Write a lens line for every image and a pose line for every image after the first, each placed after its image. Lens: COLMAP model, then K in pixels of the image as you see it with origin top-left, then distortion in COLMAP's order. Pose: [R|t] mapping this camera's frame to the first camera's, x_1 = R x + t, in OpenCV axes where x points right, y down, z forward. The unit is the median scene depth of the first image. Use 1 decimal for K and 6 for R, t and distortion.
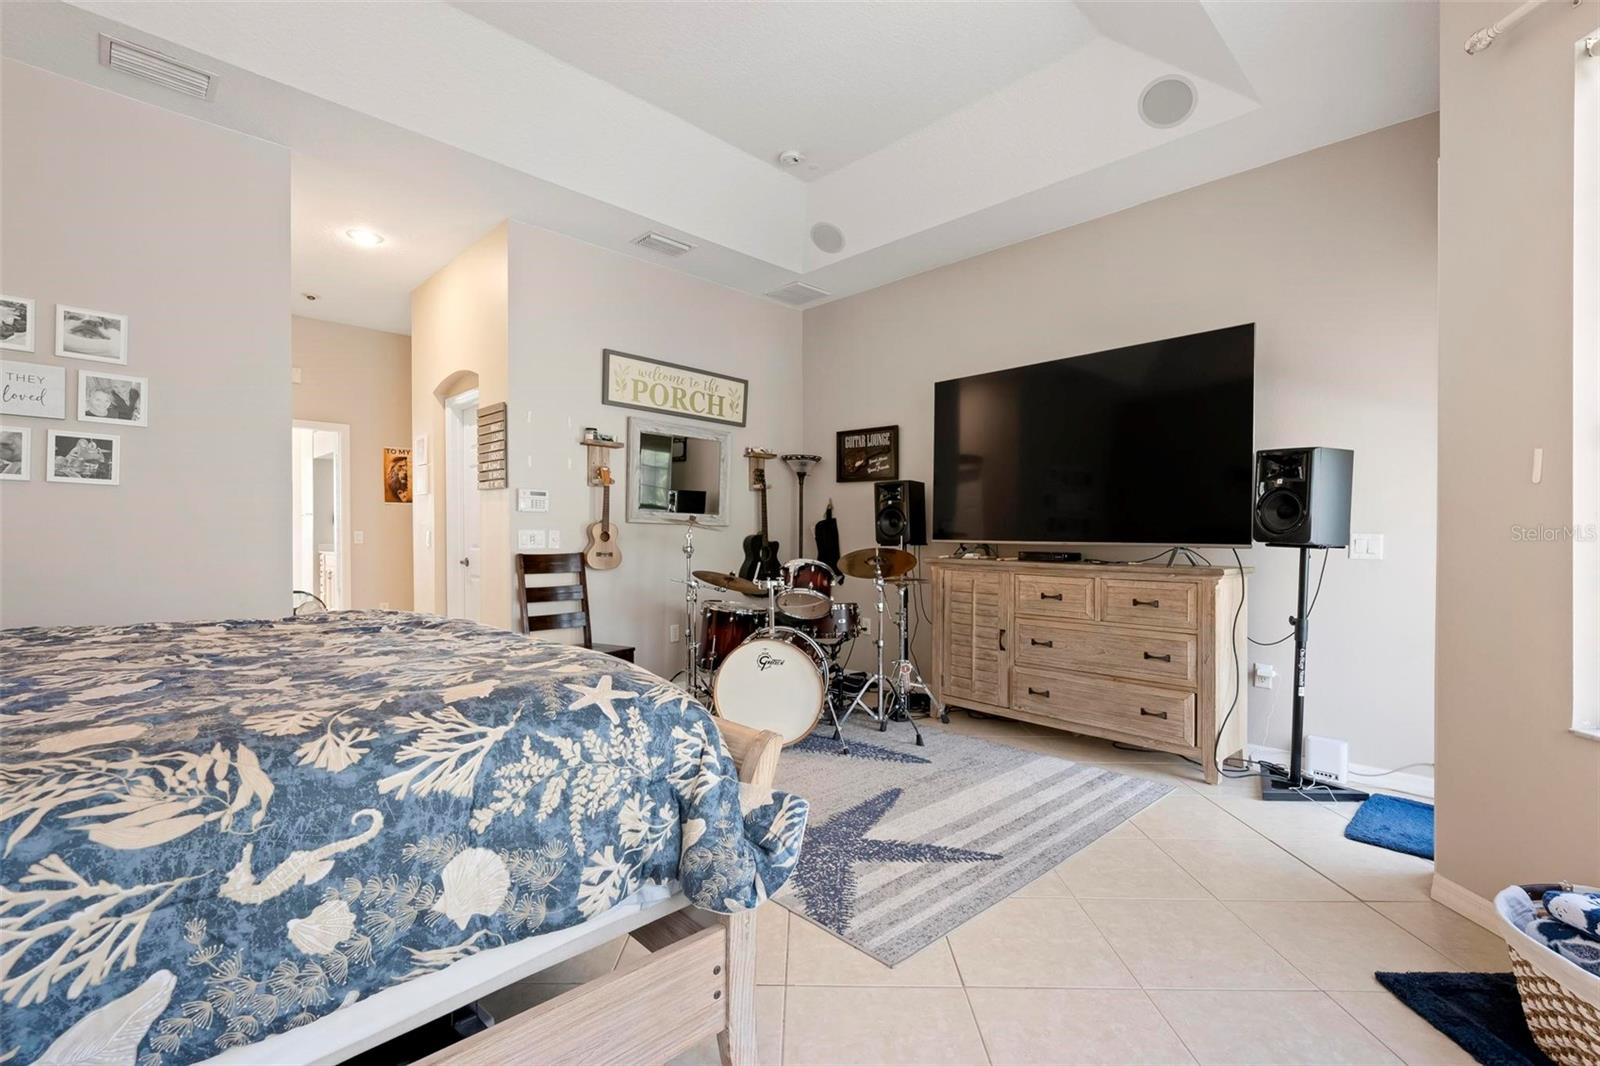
lens RADIAL K [[706.4, 0, 823.7], [0, 706.4, 544.3], [0, 0, 1]] dist [0.001667, -0.000860]
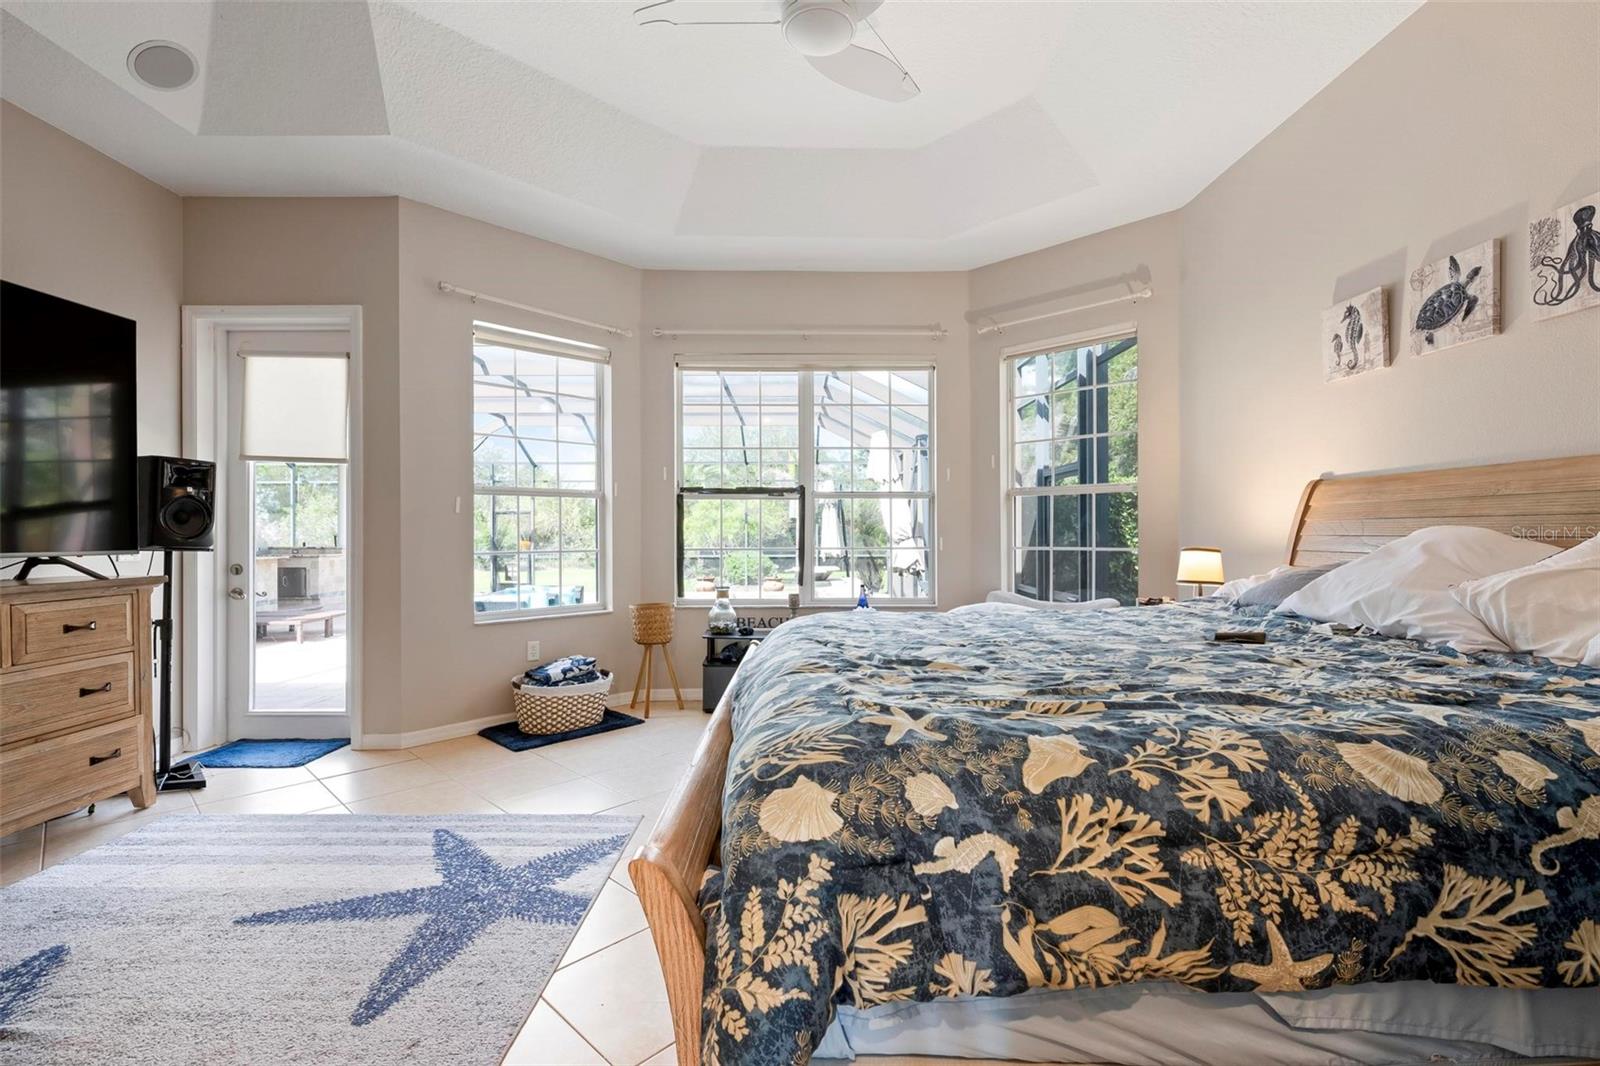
lens RADIAL K [[706.4, 0, 791.9], [0, 706.4, 531.9], [0, 0, 1]] dist [0.001667, -0.000860]
pose [[-0.685115, -0.003255, 0.728427, -0.688964], [0.007497, 0.999906, 0.011519, -0.027892], [-0.728396, 0.013353, -0.685026, 0.980451]]
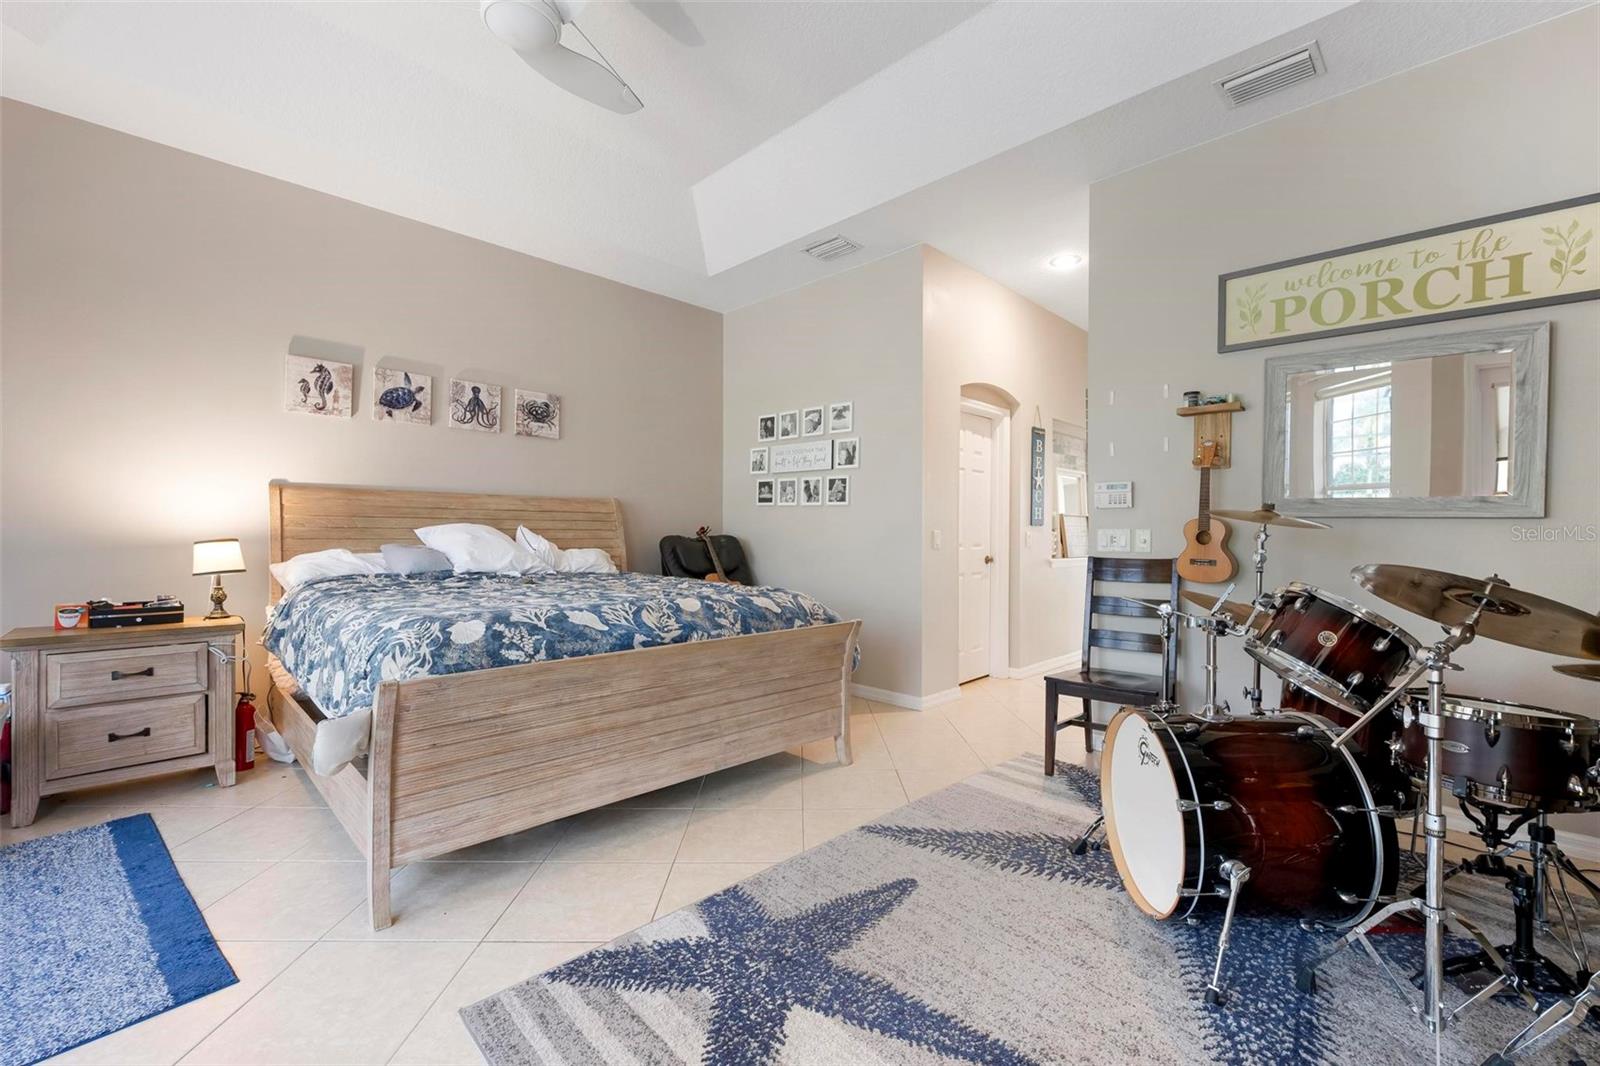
lens RADIAL K [[677.1, 0, 804.8], [0, 677.1, 548.5], [0, 0, 1]] dist [-0.001913, 0.000634]
pose [[-0.008809, 0.021111, -0.999738, 0.503331], [-0.014940, 0.999663, 0.021241, -0.010774], [0.999850, 0.015123, -0.008491, 0.767334]]
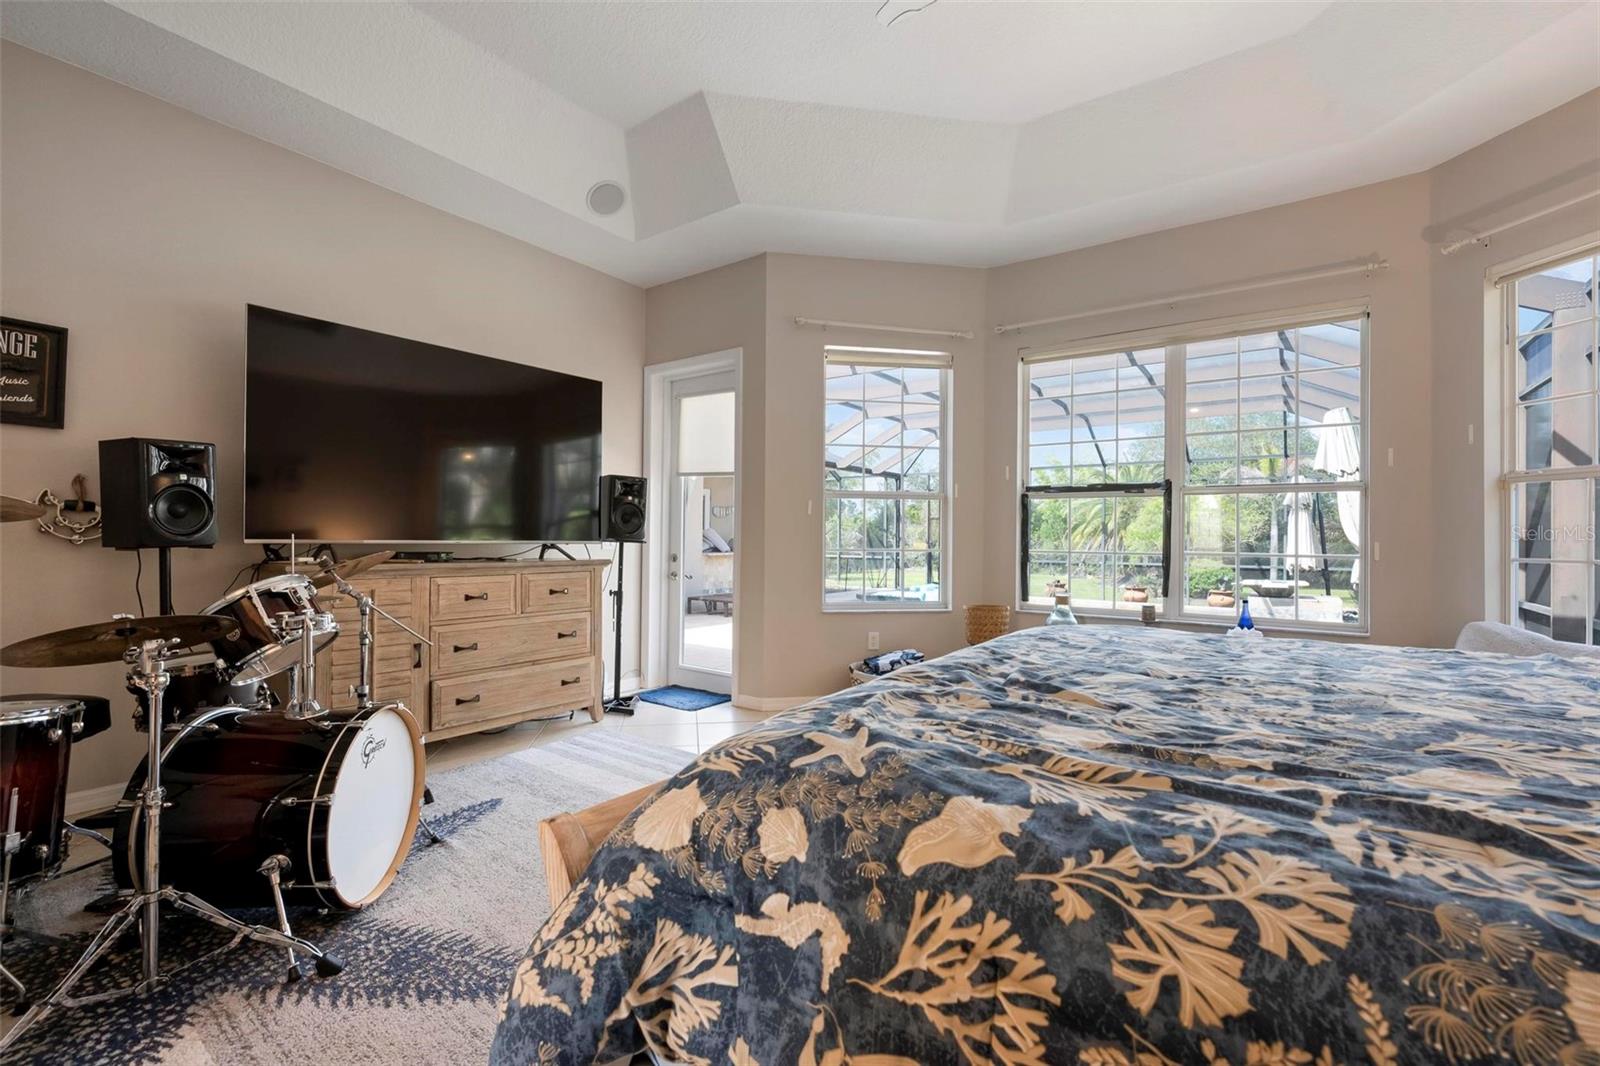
lens RADIAL K [[677.1, 0, 797.0], [0, 677.1, 532.7], [0, 0, 1]] dist [-0.001913, 0.000634]
pose [[-0.133700, -0.001070, 0.991021, -0.736155], [0.002167, 0.999997, 0.001372, -0.016300], [-0.991020, 0.002331, -0.133697, 0.772353]]
